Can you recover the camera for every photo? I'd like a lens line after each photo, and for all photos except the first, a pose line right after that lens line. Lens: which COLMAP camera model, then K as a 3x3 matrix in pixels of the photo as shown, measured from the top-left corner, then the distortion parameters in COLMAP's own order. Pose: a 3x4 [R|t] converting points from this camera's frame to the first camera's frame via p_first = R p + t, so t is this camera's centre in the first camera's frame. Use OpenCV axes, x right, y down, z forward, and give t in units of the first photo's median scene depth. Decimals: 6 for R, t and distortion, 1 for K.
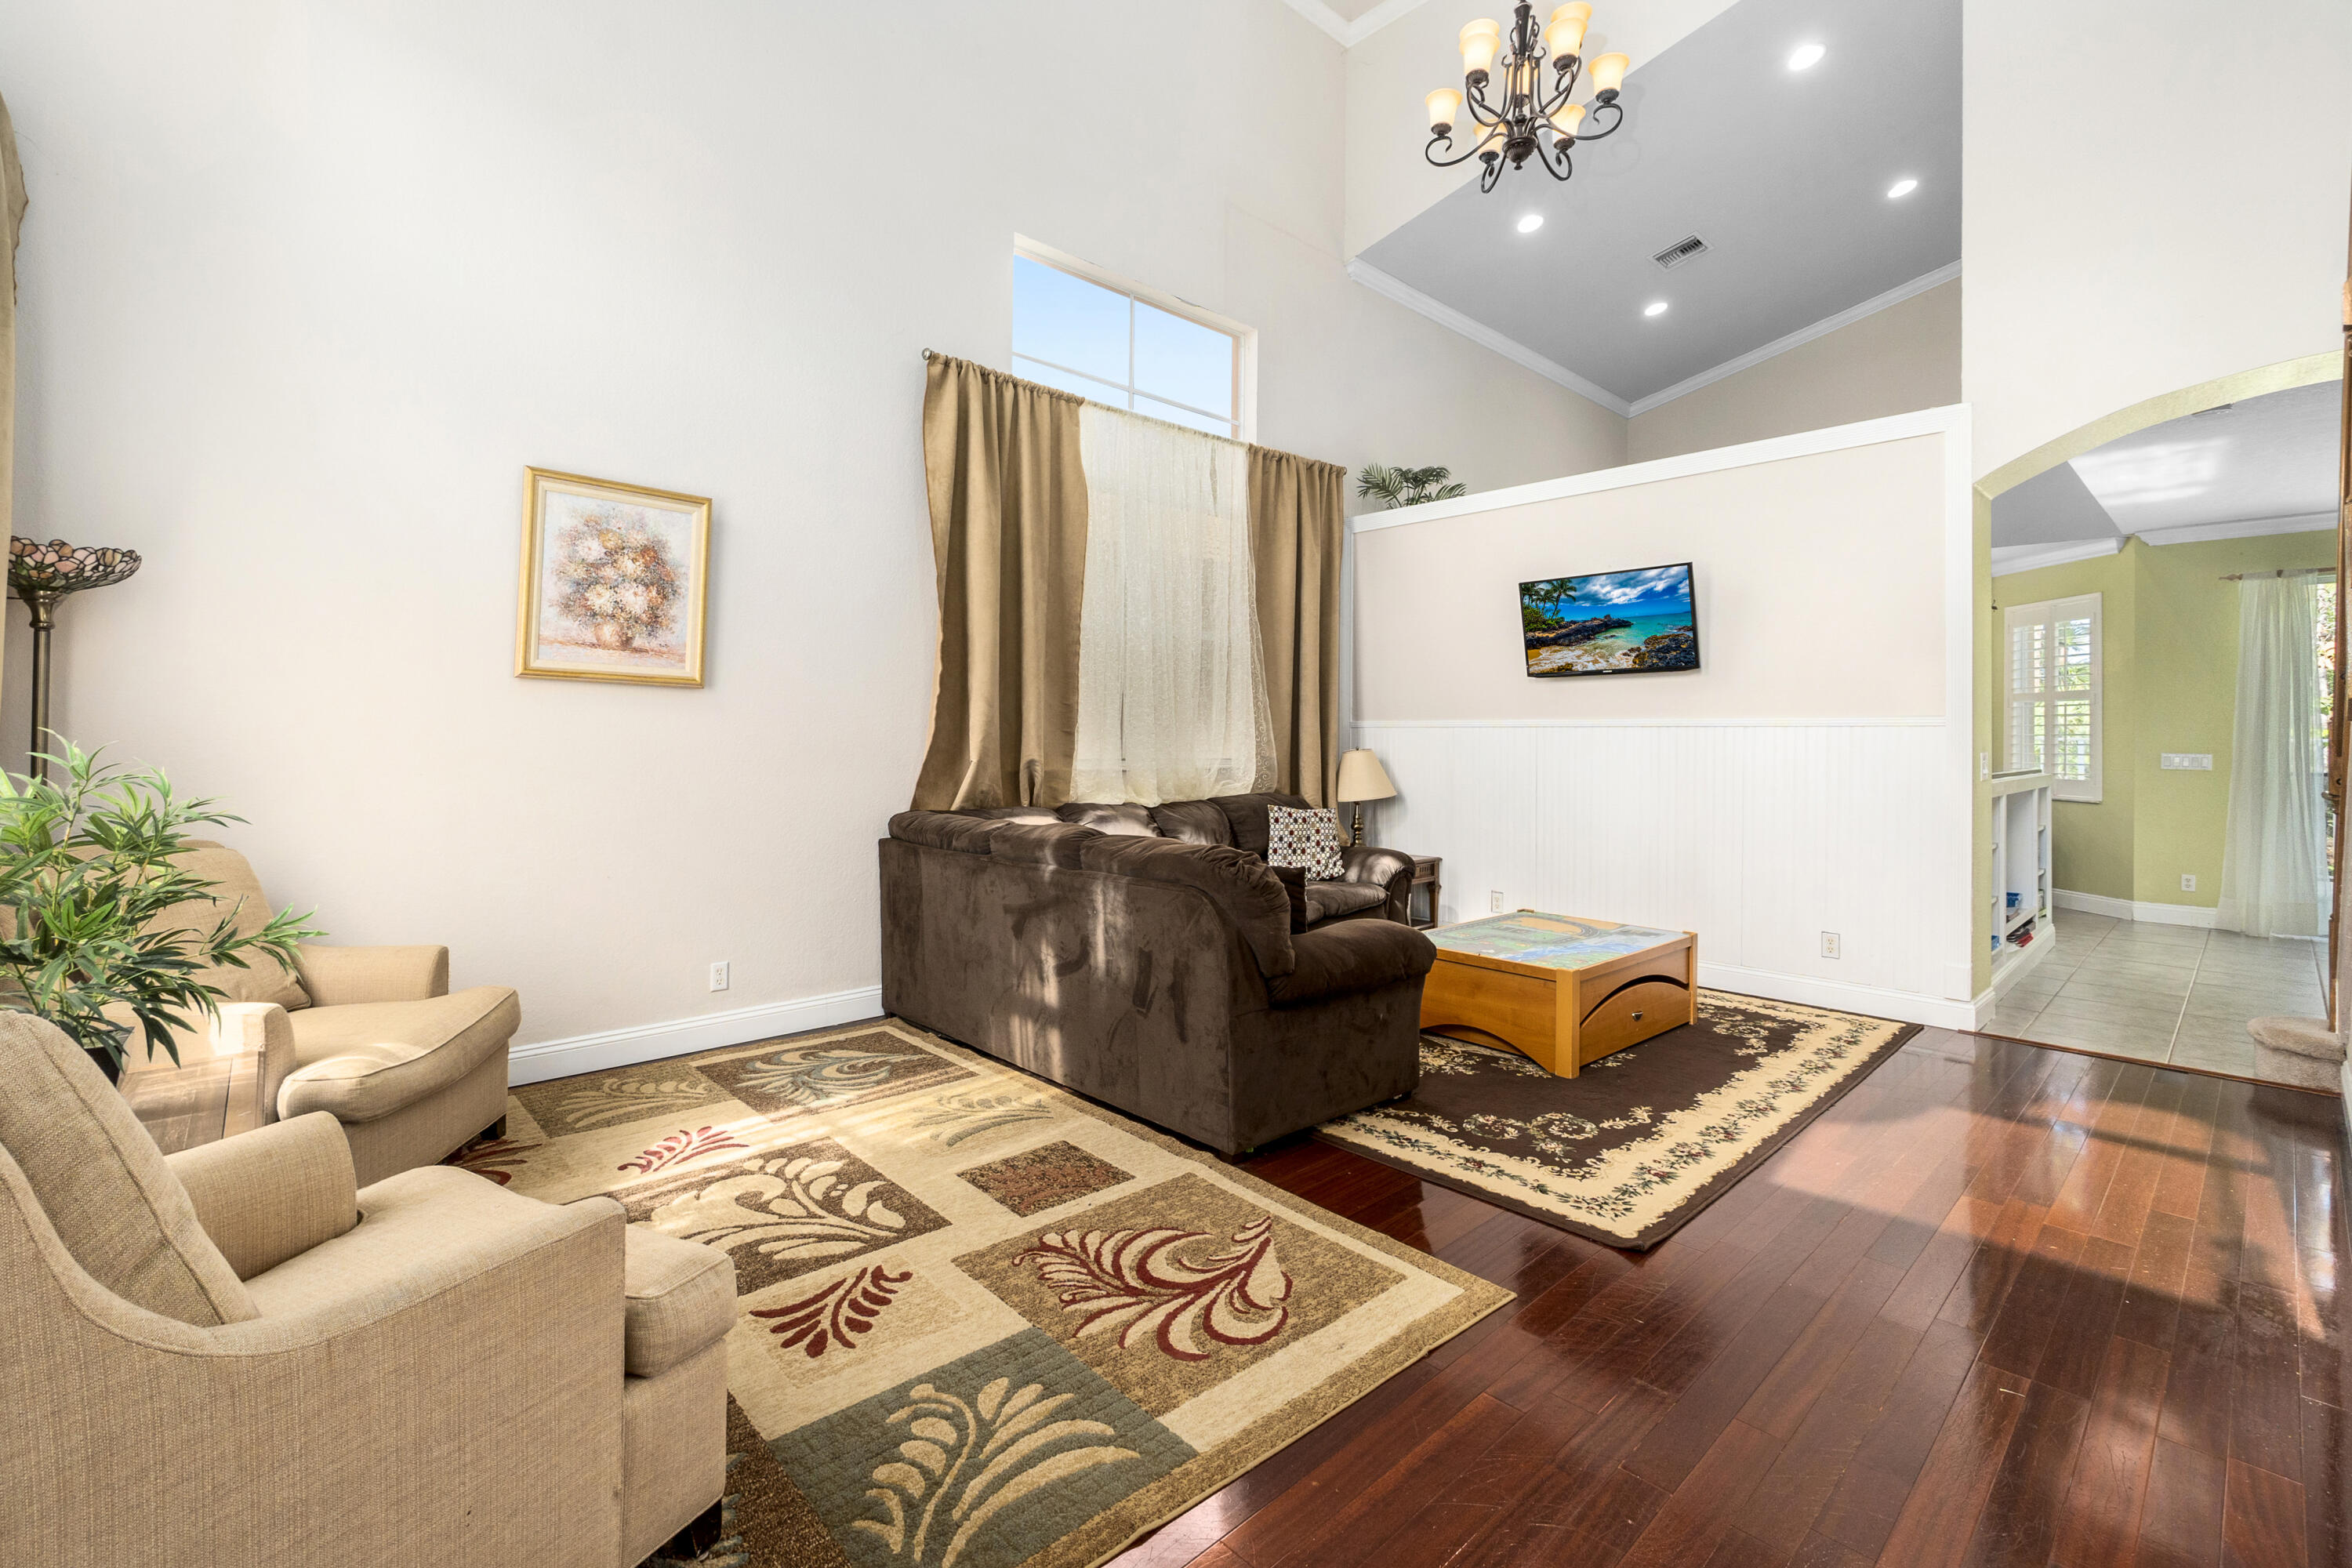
lens RADIAL K [[1026.2, 0, 1151.6], [0, 1026.2, 725.9], [0, 0, 1]] dist [-0.004853, -0.000280]
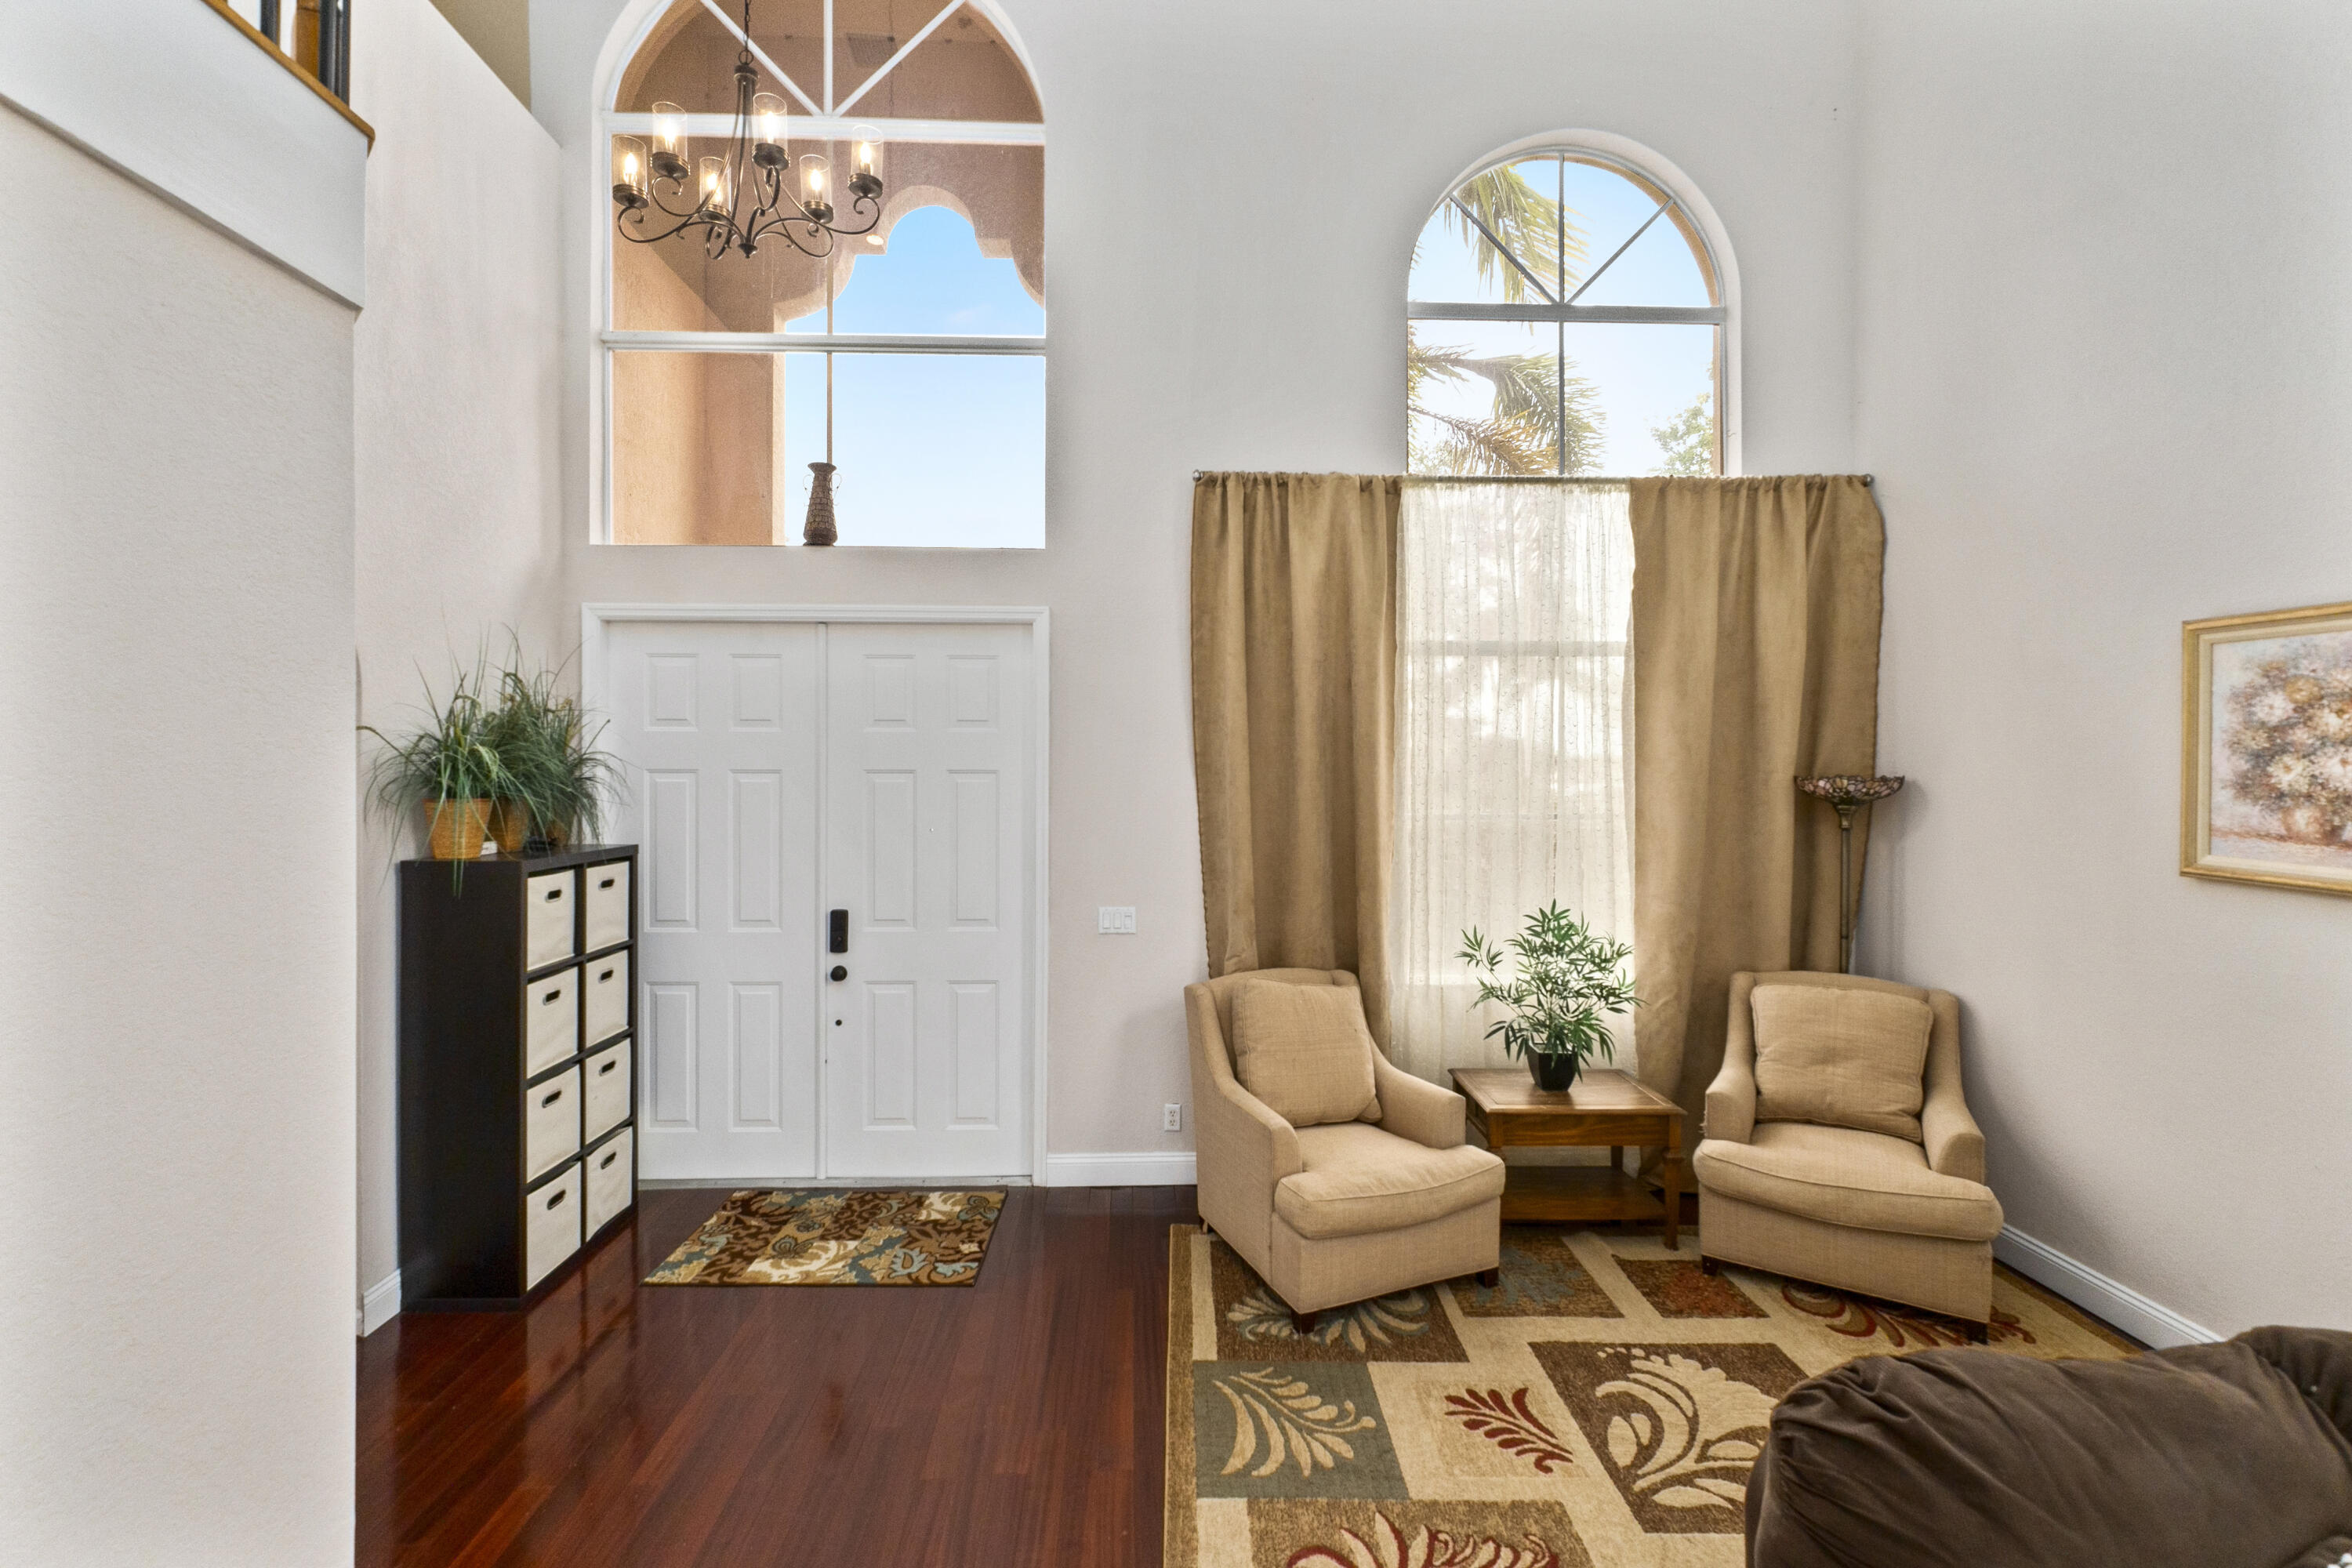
lens RADIAL K [[1000.7, 0, 1166.2], [0, 1000.7, 777.3], [0, 0, 1]] dist [-0.004895, 0.000315]
pose [[-0.652088, -0.006317, -0.758117, 0.736278], [0.000274, 0.999963, -0.008568, -0.166588], [0.758144, -0.005795, -0.652062, 1.236062]]
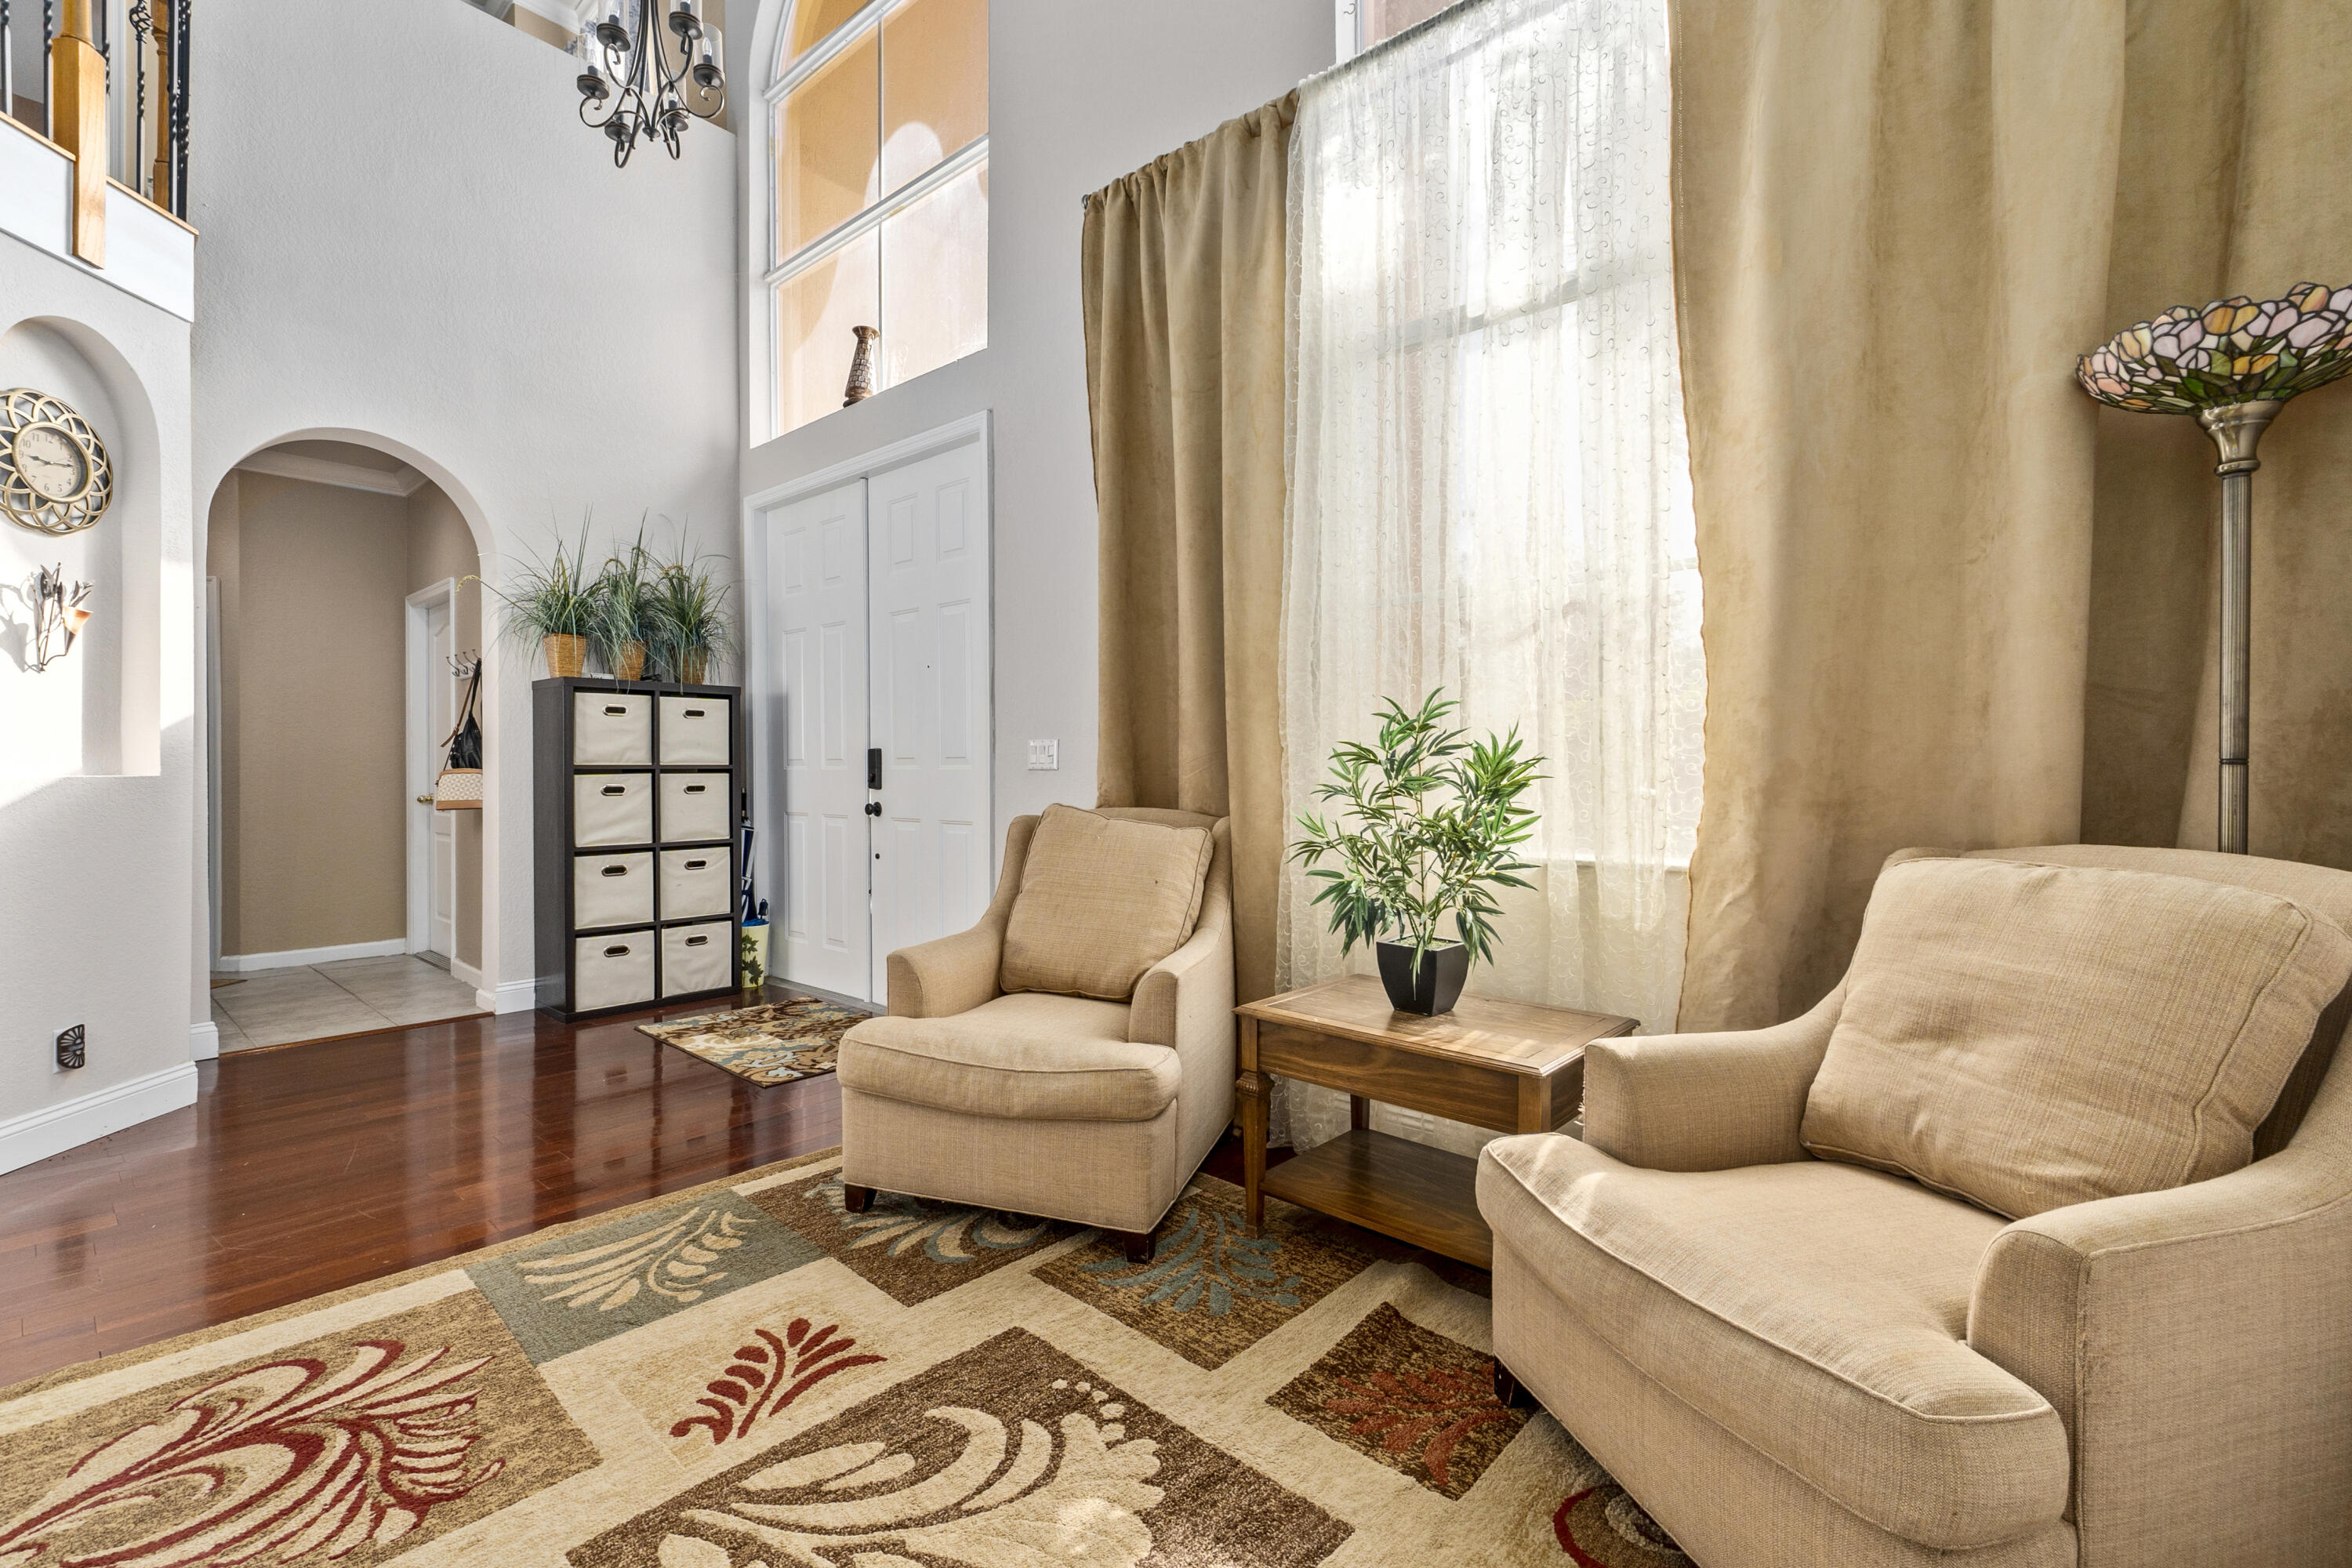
lens RADIAL K [[1011.8, 0, 1173.8], [0, 1011.8, 765.6], [0, 0, 1]] dist [-0.002829, 0.000334]
pose [[-0.993699, -0.006463, -0.111897, -0.440055], [-0.004990, 0.999897, -0.013435, 0.080507], [0.111972, -0.012792, -0.993629, 1.538316]]
